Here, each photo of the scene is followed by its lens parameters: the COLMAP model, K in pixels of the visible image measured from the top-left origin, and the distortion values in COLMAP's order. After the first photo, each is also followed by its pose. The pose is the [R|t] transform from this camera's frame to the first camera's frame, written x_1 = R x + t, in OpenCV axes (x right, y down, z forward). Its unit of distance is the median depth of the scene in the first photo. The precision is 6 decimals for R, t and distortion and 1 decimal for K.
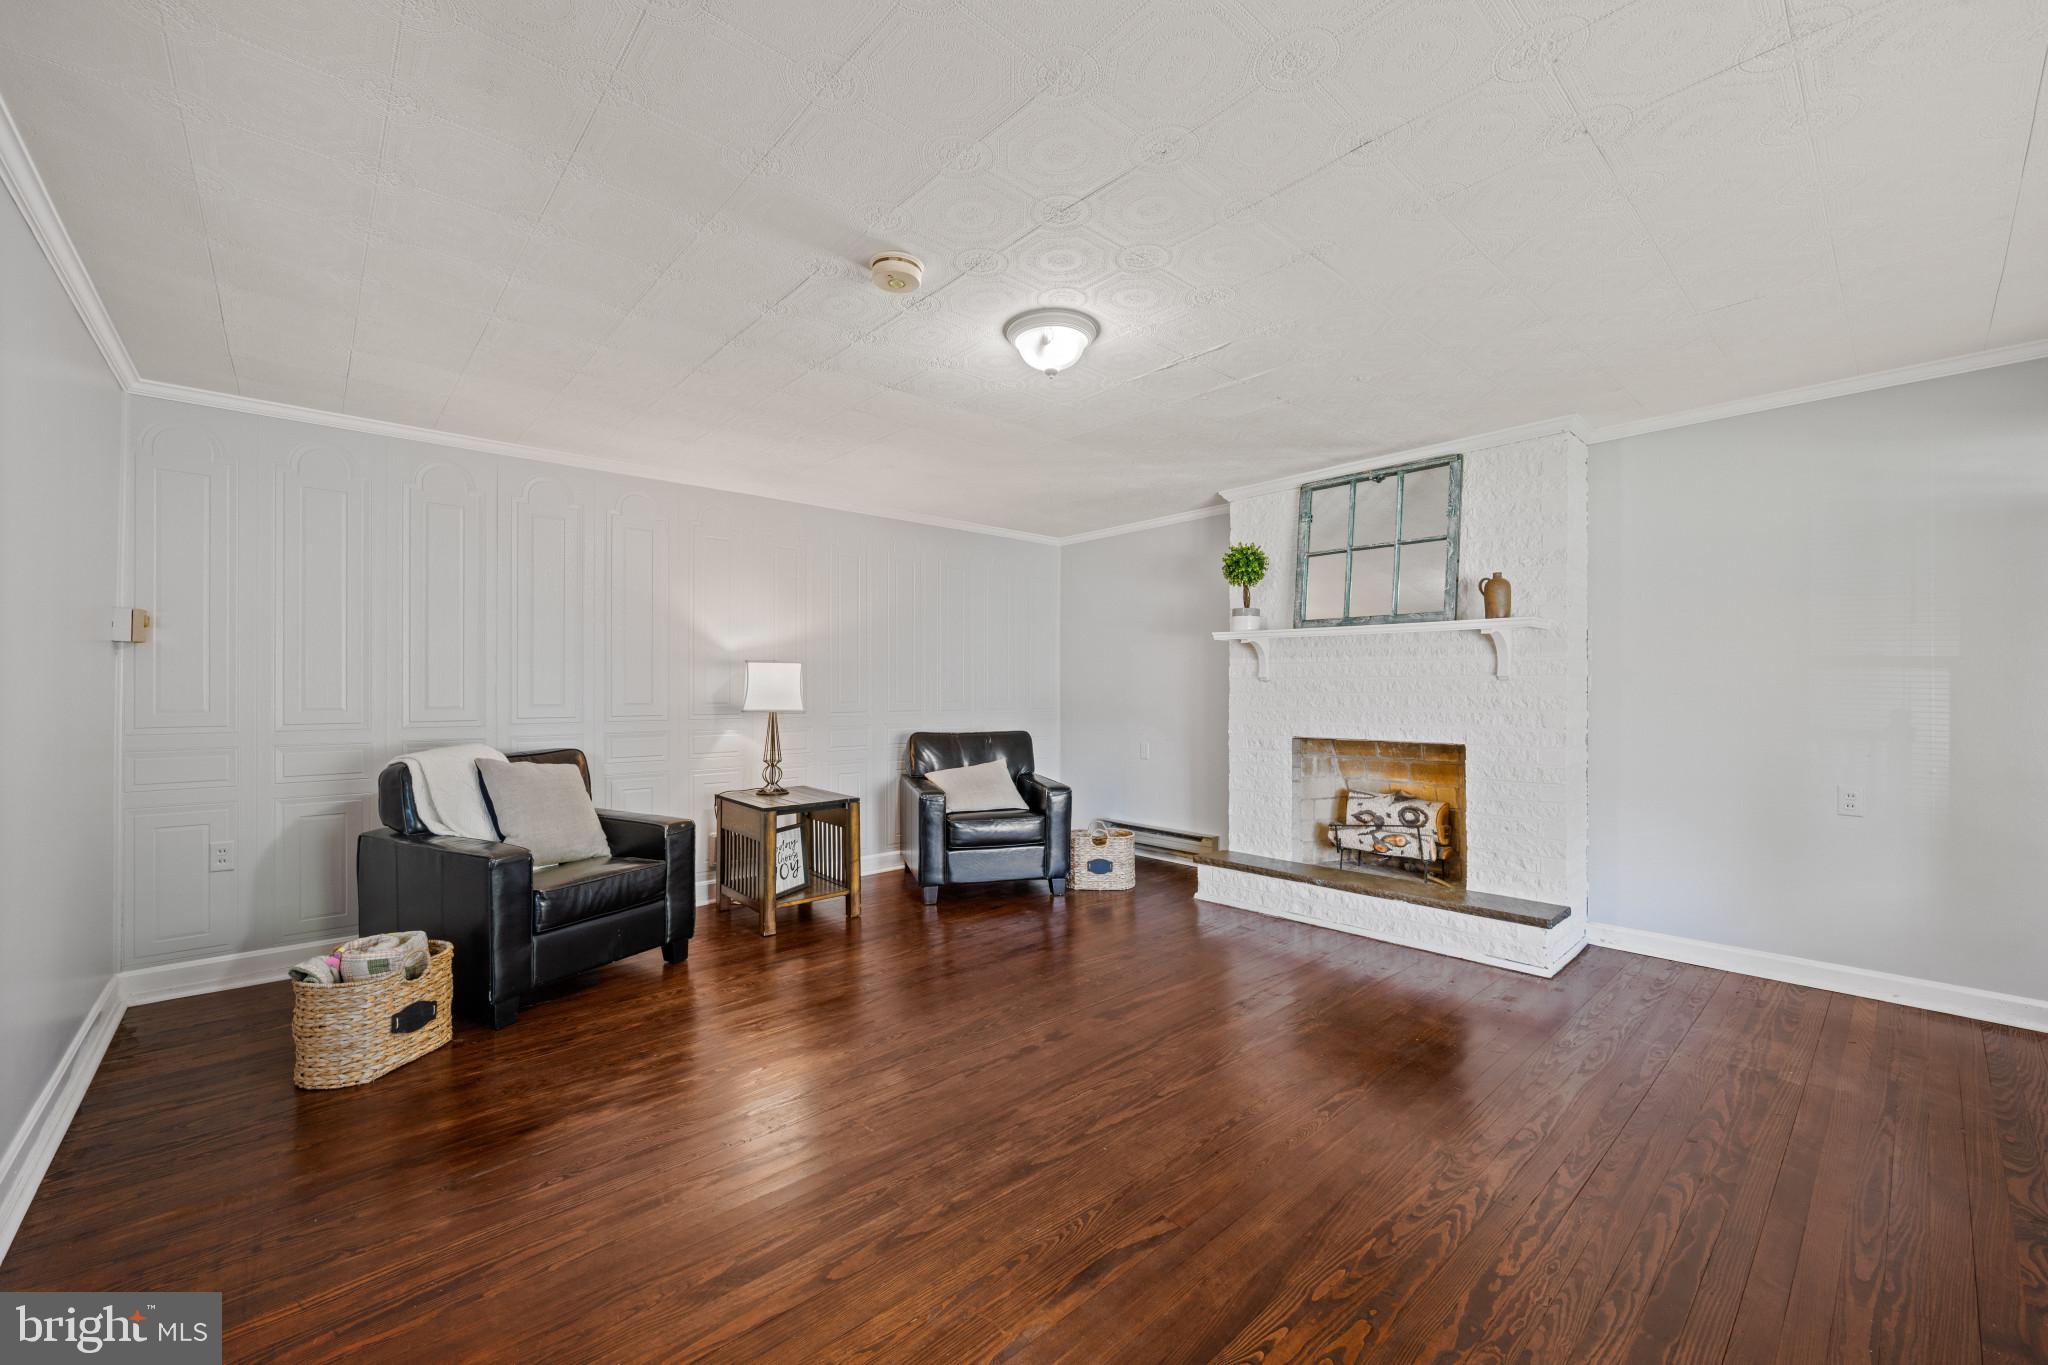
lens RADIAL K [[806.6, 0, 1024.7], [0, 806.6, 689.9], [0, 0, 1]] dist [-0.002050, -0.000386]
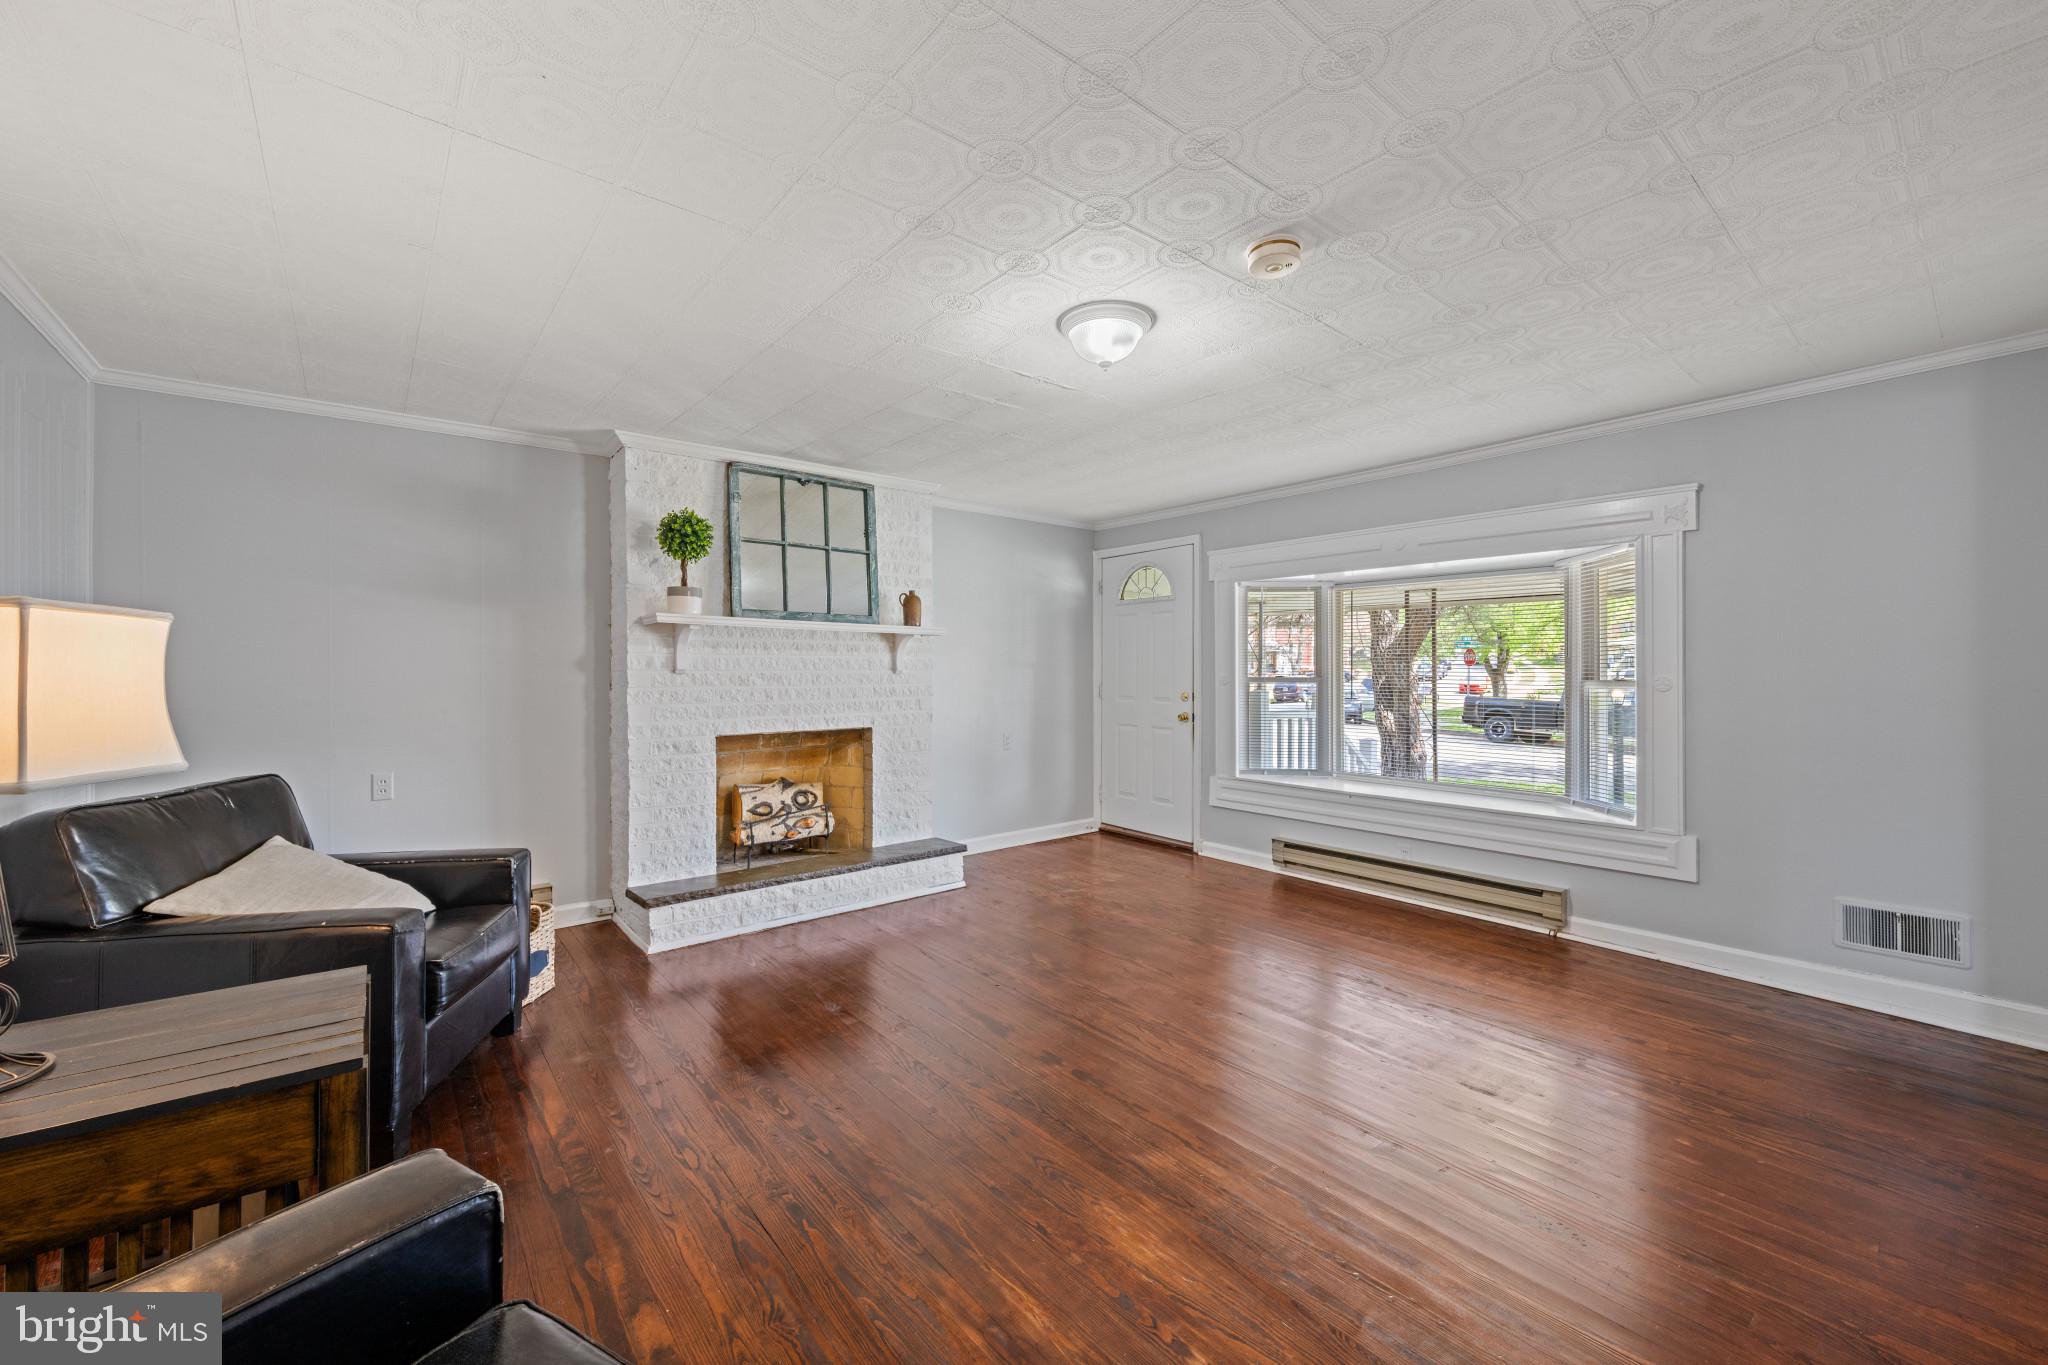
lens RADIAL K [[806.6, 0, 1025.7], [0, 806.6, 673.3], [0, 0, 1]] dist [-0.002050, -0.000386]
pose [[0.044772, 0.000790, 0.998997, -0.587059], [0.006148, 0.999981, -0.001066, -0.009163], [-0.998978, 0.006190, 0.044767, 0.648415]]
